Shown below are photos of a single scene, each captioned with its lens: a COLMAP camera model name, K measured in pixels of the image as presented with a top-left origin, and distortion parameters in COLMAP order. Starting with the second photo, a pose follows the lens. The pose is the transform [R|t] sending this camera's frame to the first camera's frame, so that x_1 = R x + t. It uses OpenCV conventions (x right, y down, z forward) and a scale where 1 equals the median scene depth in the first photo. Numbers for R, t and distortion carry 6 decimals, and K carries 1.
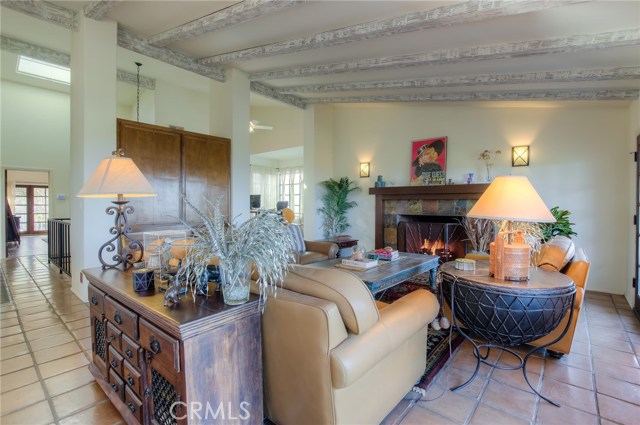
lens RADIAL K [[305.5, 0, 322.1], [0, 305.5, 209.7], [0, 0, 1]] dist [-0.003137, 0.000556]
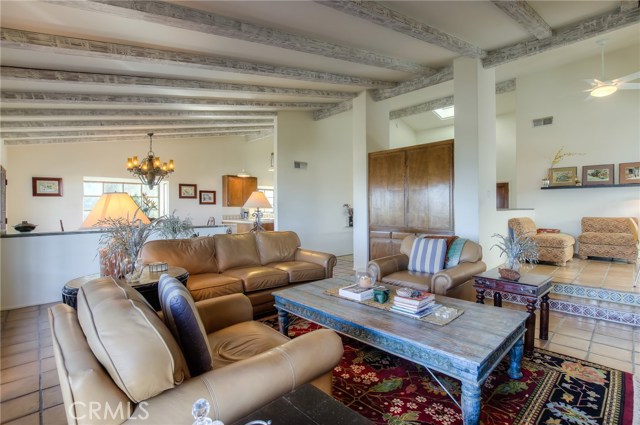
lens RADIAL K [[305.5, 0, 323.8], [0, 305.5, 210.8], [0, 0, 1]] dist [-0.003137, 0.000556]
pose [[-0.088286, 0.013104, -0.996009, 0.371324], [-0.009363, 0.999858, 0.013985, -0.015678], [0.996051, 0.010560, -0.088150, 0.400745]]
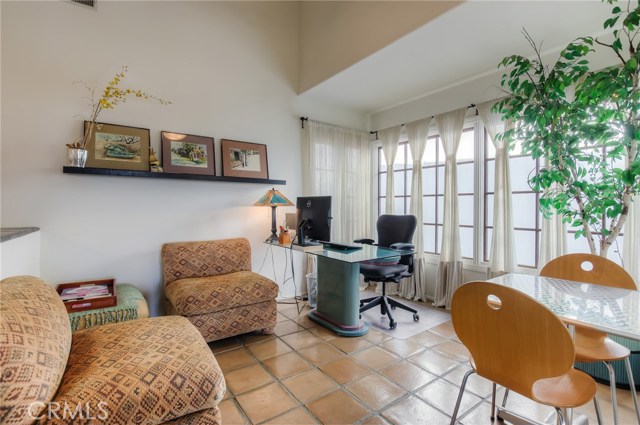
lens RADIAL K [[305.5, 0, 323.3], [0, 305.5, 208.6], [0, 0, 1]] dist [-0.003137, 0.000556]
pose [[0.972800, 0.017484, -0.230984, -0.129187], [-0.017201, 0.999847, 0.003240, -0.035855], [0.231006, 0.000821, 0.972952, 0.653419]]
